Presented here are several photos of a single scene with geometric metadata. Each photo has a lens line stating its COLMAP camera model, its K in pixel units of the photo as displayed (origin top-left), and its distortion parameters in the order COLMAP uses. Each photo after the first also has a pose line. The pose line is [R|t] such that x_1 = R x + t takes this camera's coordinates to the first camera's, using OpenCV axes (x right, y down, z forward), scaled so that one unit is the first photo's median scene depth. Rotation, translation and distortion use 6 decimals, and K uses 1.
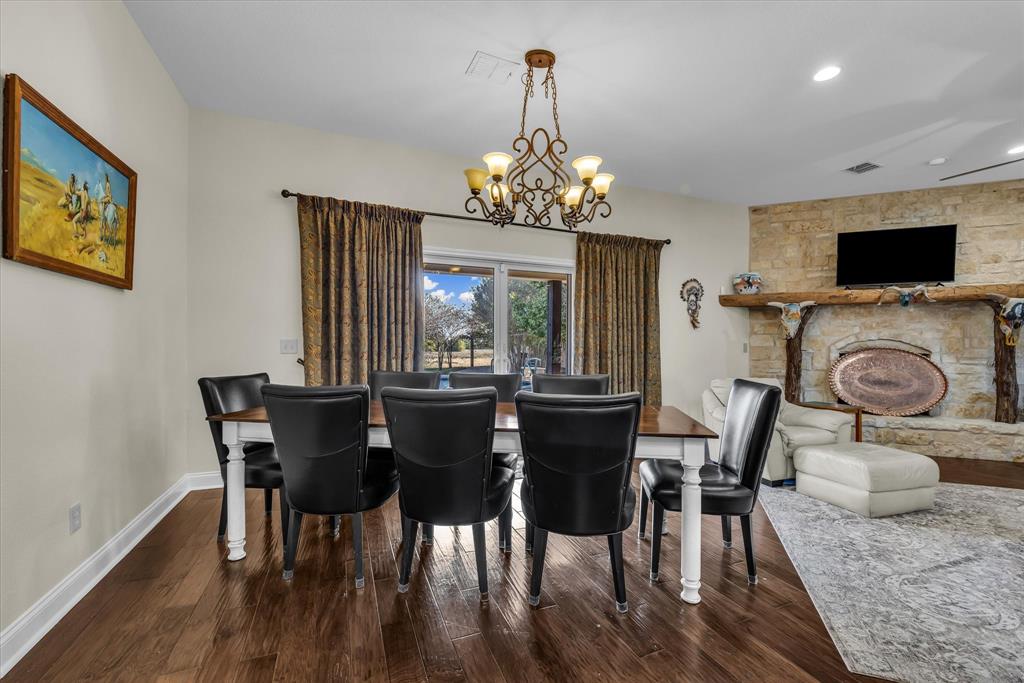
lens RADIAL K [[429.4, 0, 510.1], [0, 429.4, 350.1], [0, 0, 1]] dist [-0.011630, 0.000736]
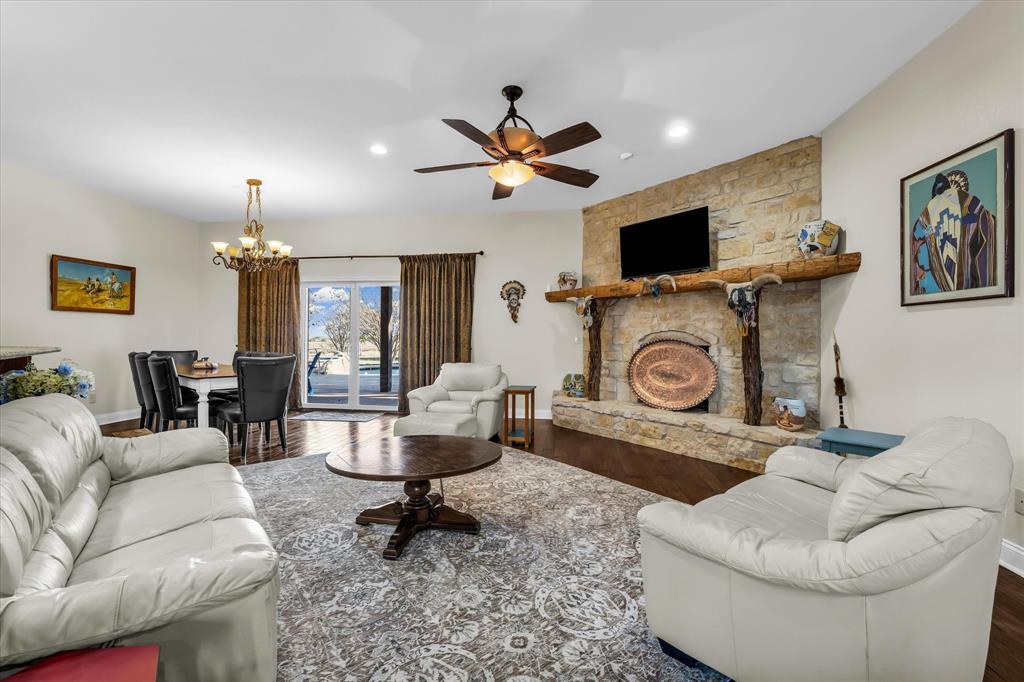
lens RADIAL K [[429.4, 0, 513.1], [0, 429.4, 337.2], [0, 0, 1]] dist [-0.011630, 0.000736]
pose [[0.866184, -0.002289, -0.499720, 1.076691], [-0.005876, 0.999874, -0.014765, 0.006471], [0.499691, 0.015726, 0.866061, -0.018970]]
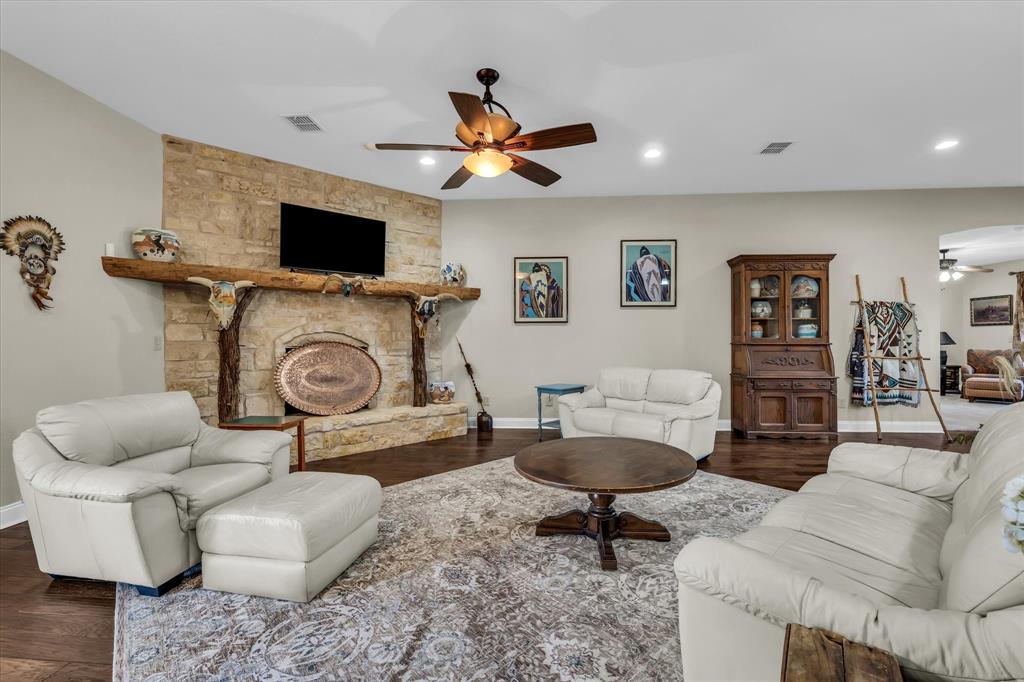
lens RADIAL K [[429.4, 0, 508.1], [0, 429.4, 341.6], [0, 0, 1]] dist [-0.011630, 0.000736]
pose [[0.452456, -0.009954, 0.891731, 0.232917], [0.016596, 0.999859, 0.002740, -0.000604], [-0.891632, 0.013560, 0.452557, 0.243281]]
